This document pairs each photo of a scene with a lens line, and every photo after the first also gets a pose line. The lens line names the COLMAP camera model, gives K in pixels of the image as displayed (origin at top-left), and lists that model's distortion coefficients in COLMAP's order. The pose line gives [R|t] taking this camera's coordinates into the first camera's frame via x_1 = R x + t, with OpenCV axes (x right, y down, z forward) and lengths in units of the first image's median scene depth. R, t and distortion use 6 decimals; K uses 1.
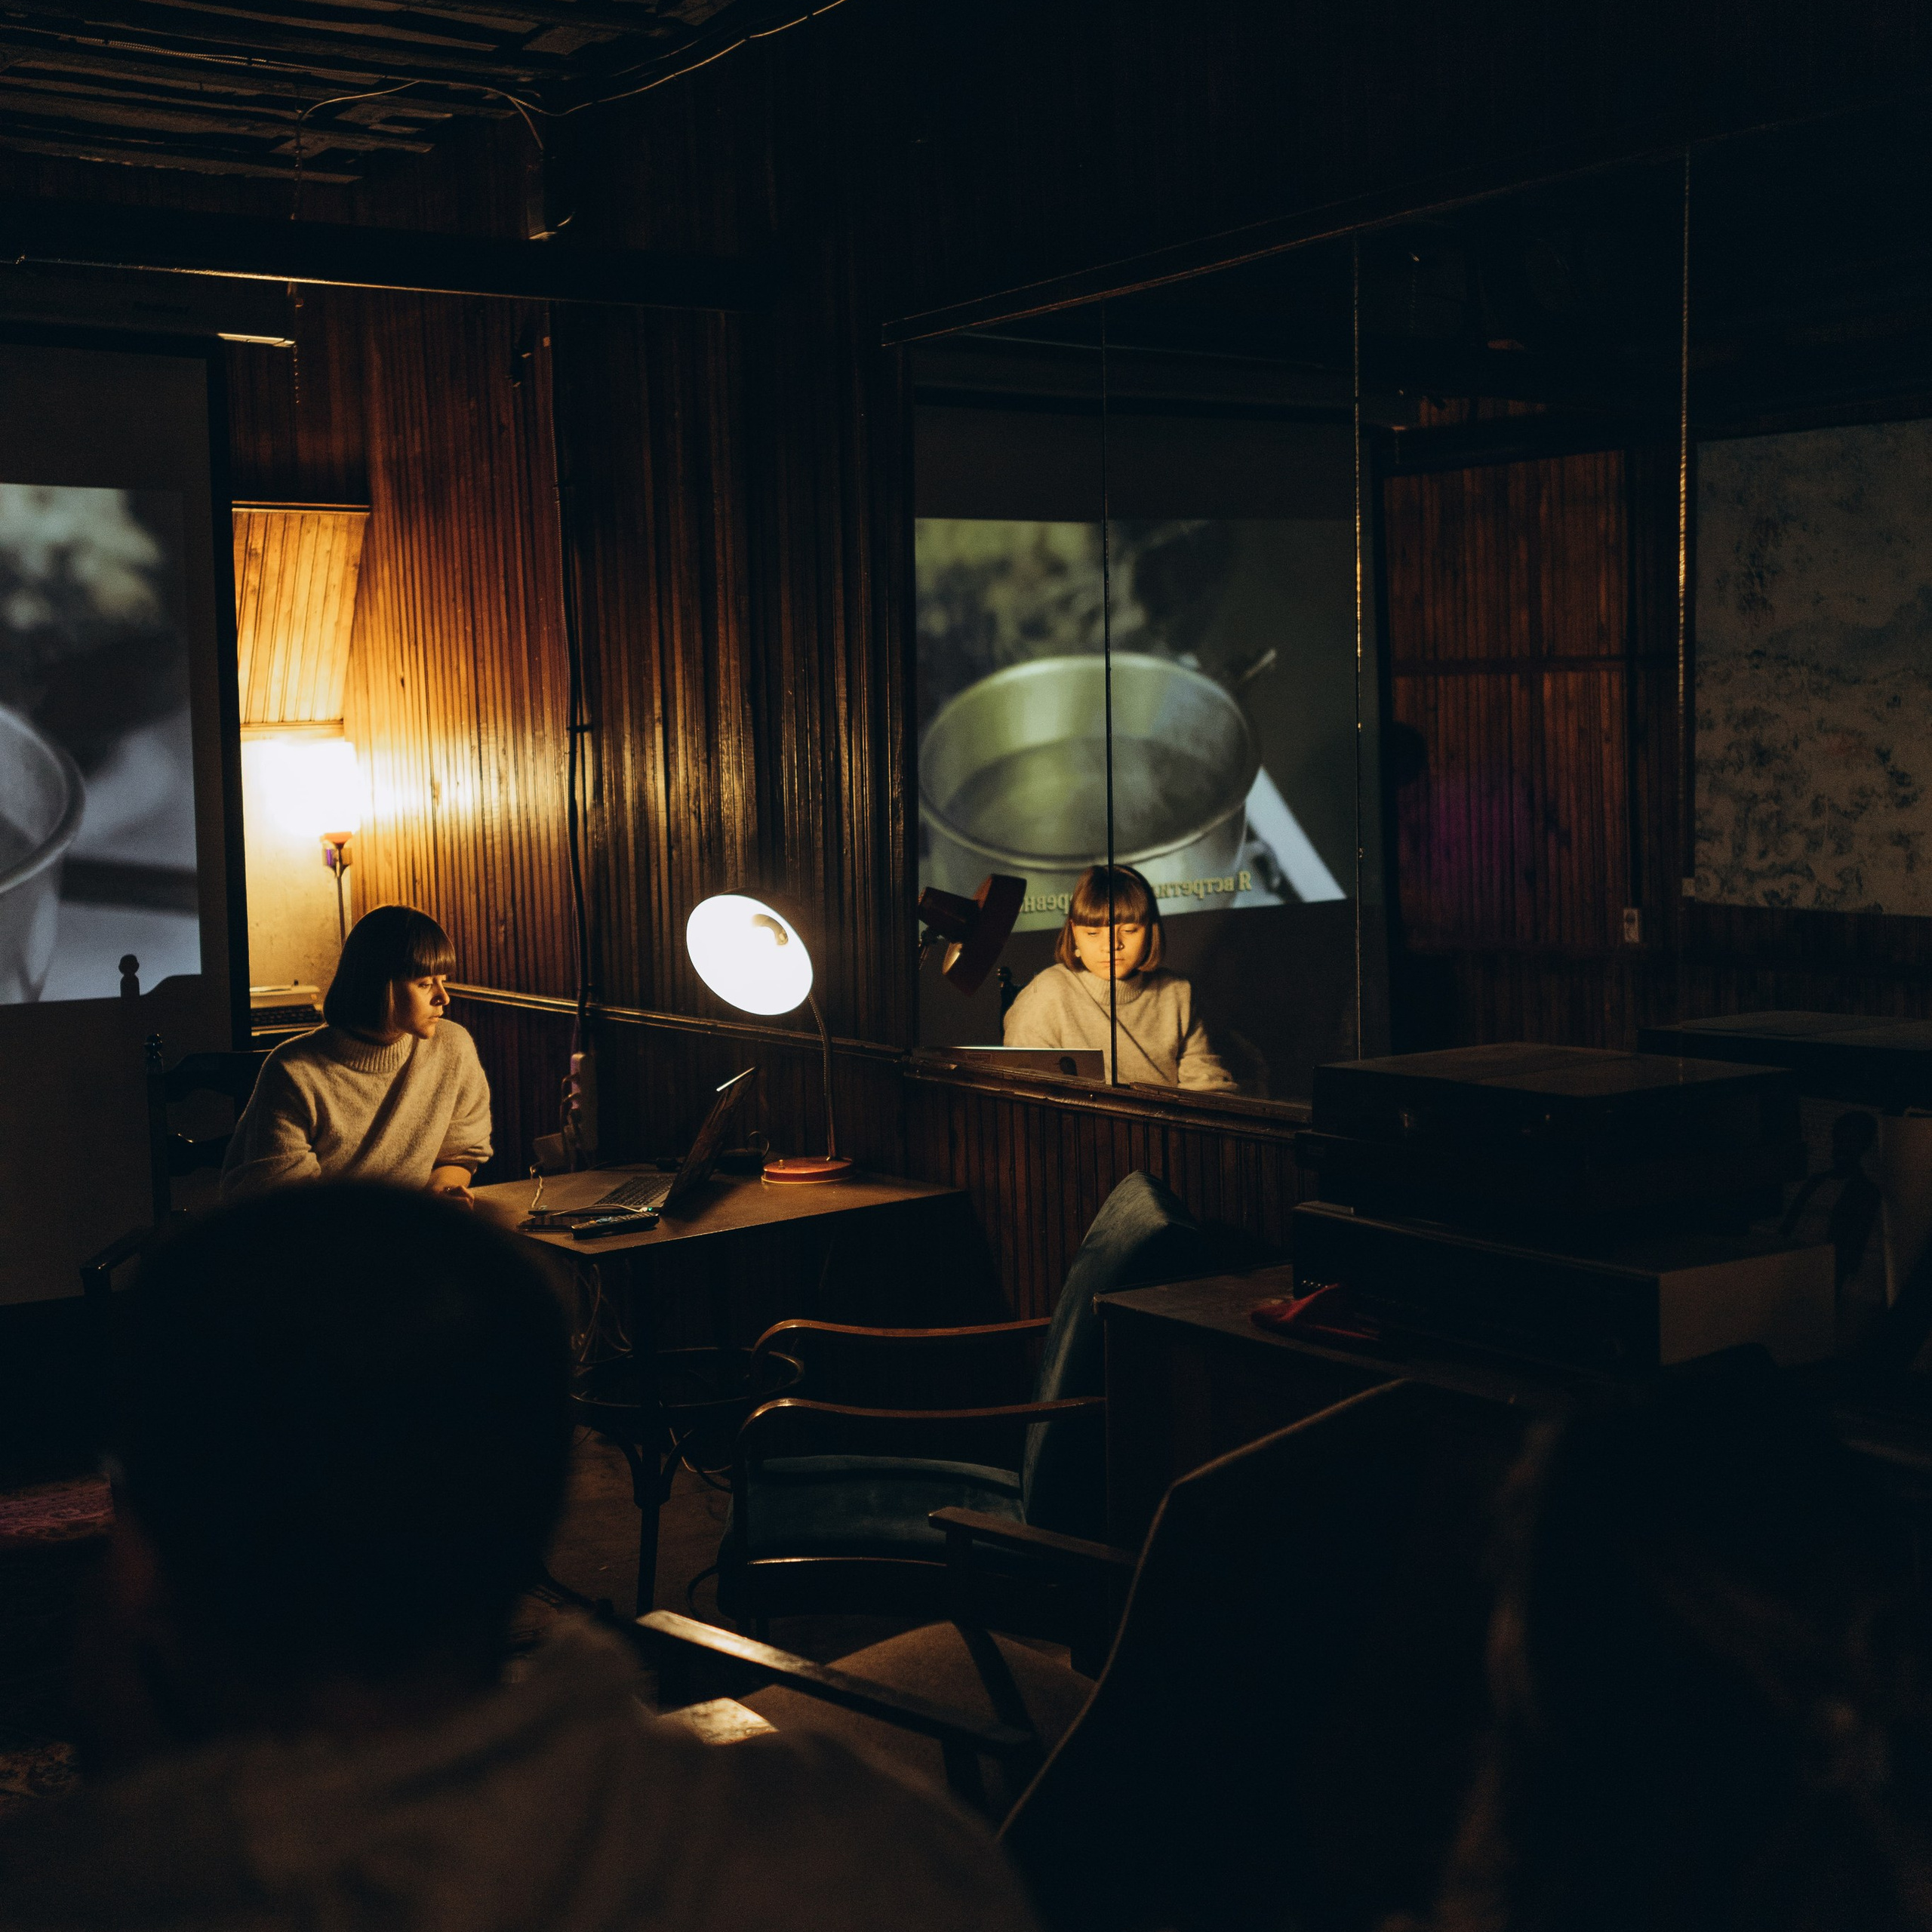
lens RADIAL K [[2689.7, 0, 970.5], [0, 2689.7, 969.7], [0, 0, 1]] dist [0.046906, 0.001858]
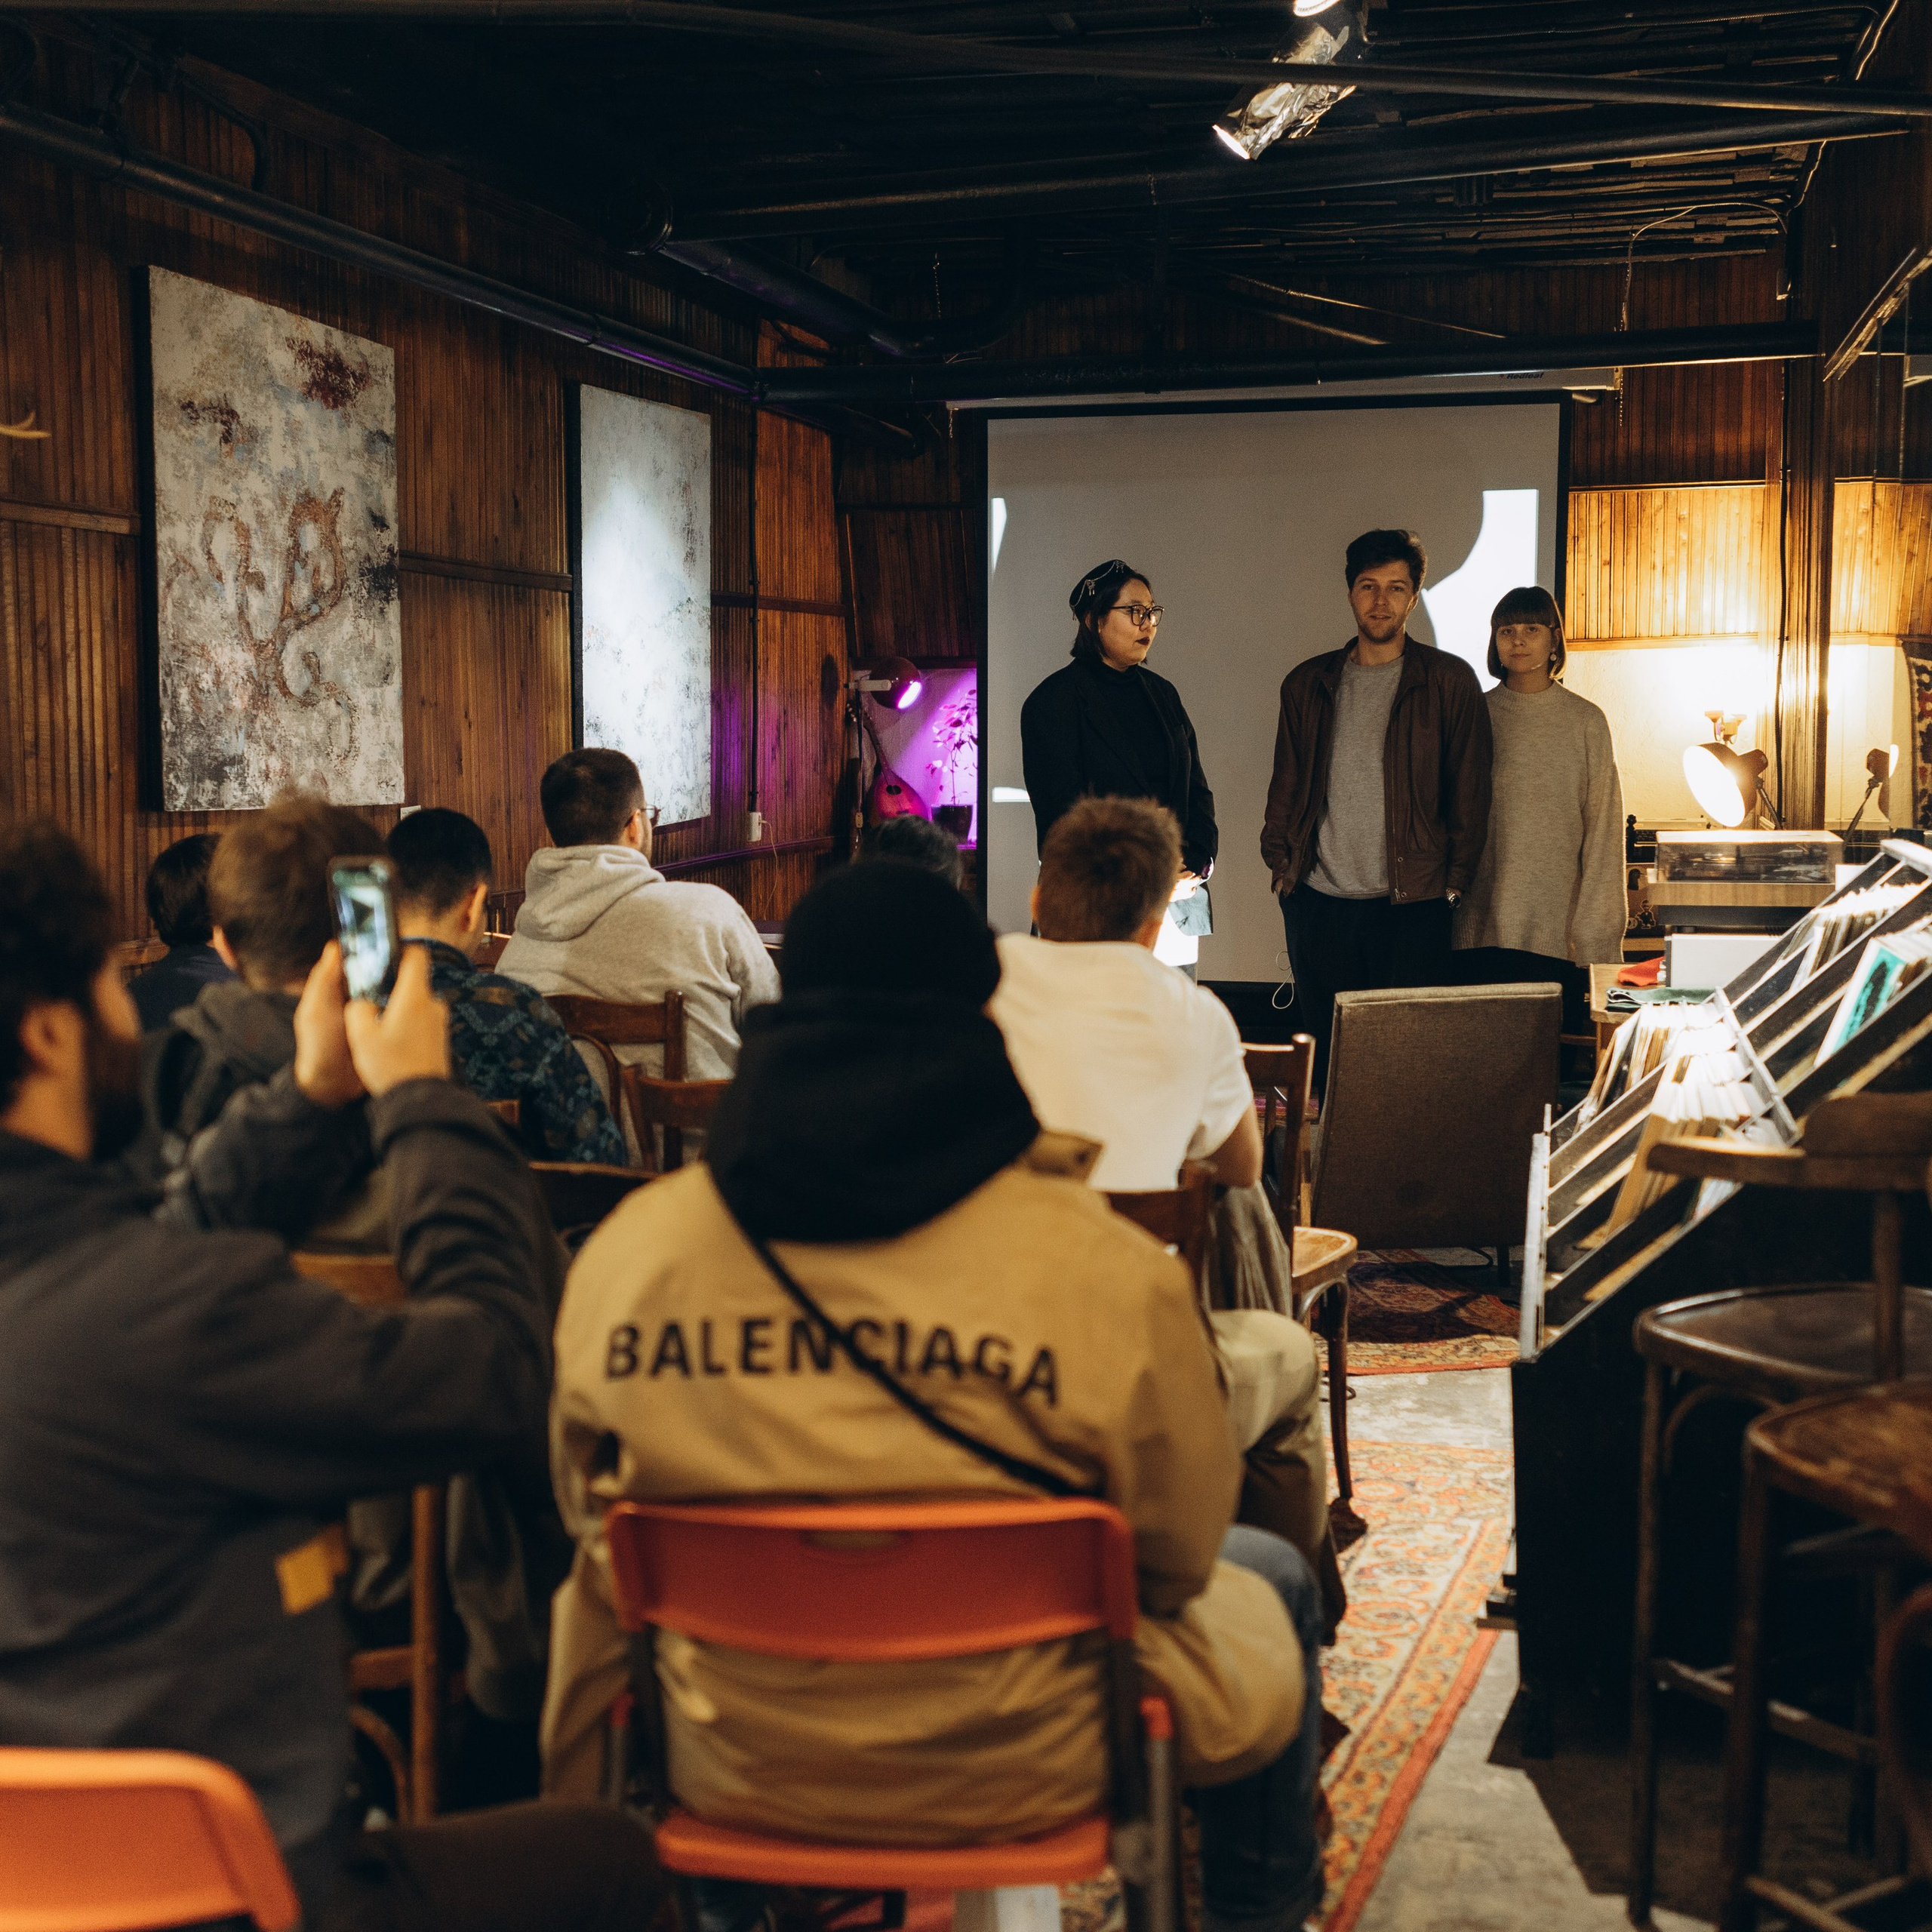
lens RADIAL K [[2678.9, 0, 961.5], [0, 2678.9, 969.5], [0, 0, 1]] dist [0.042223, 0.017837]
pose [[0.664189, 0.091453, -0.741950, 0.625521], [-0.067416, 0.995772, 0.062389, 0.025935], [0.744519, 0.008581, 0.667546, -0.277309]]
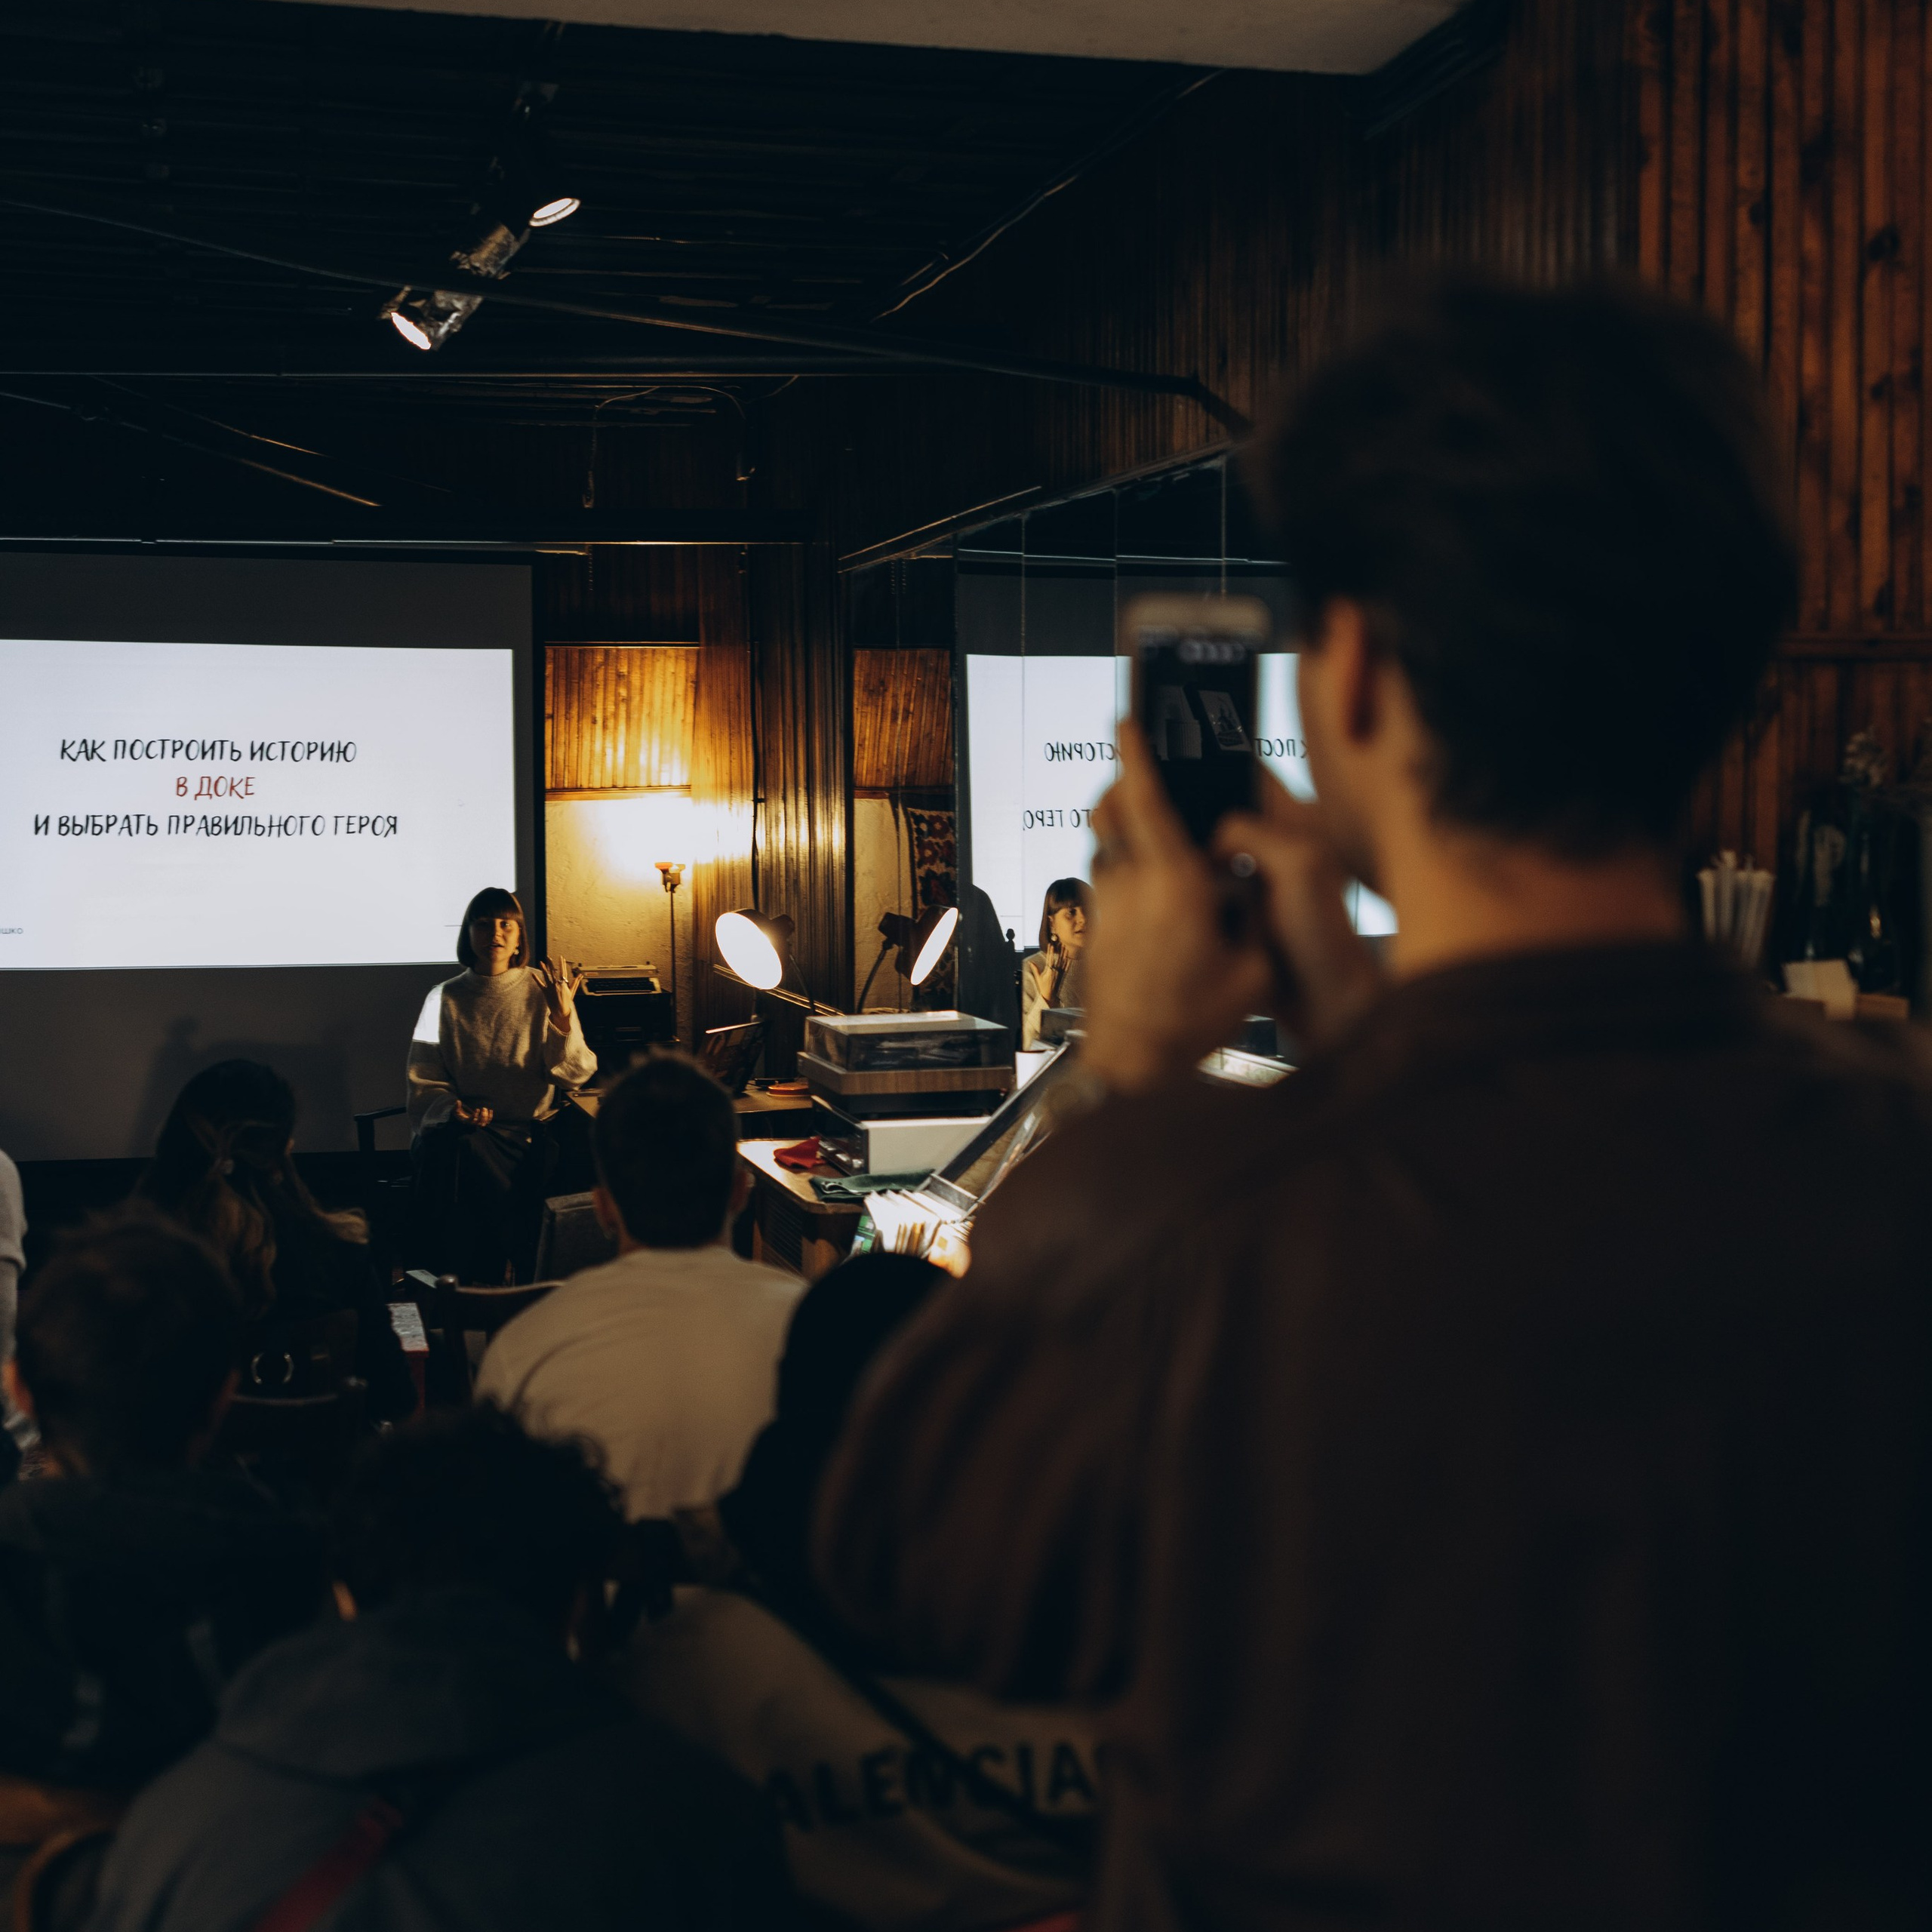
lens RADIAL K [[2689.7, 0, 970.5], [0, 2689.7, 969.7], [0, 0, 1]] dist [0.046906, 0.001858]
pose [[0.940734, 0.040869, -0.336674, 0.464901], [-0.042370, 0.999098, 0.002891, -0.003522], [0.336489, 0.011545, 0.941617, -0.371649]]
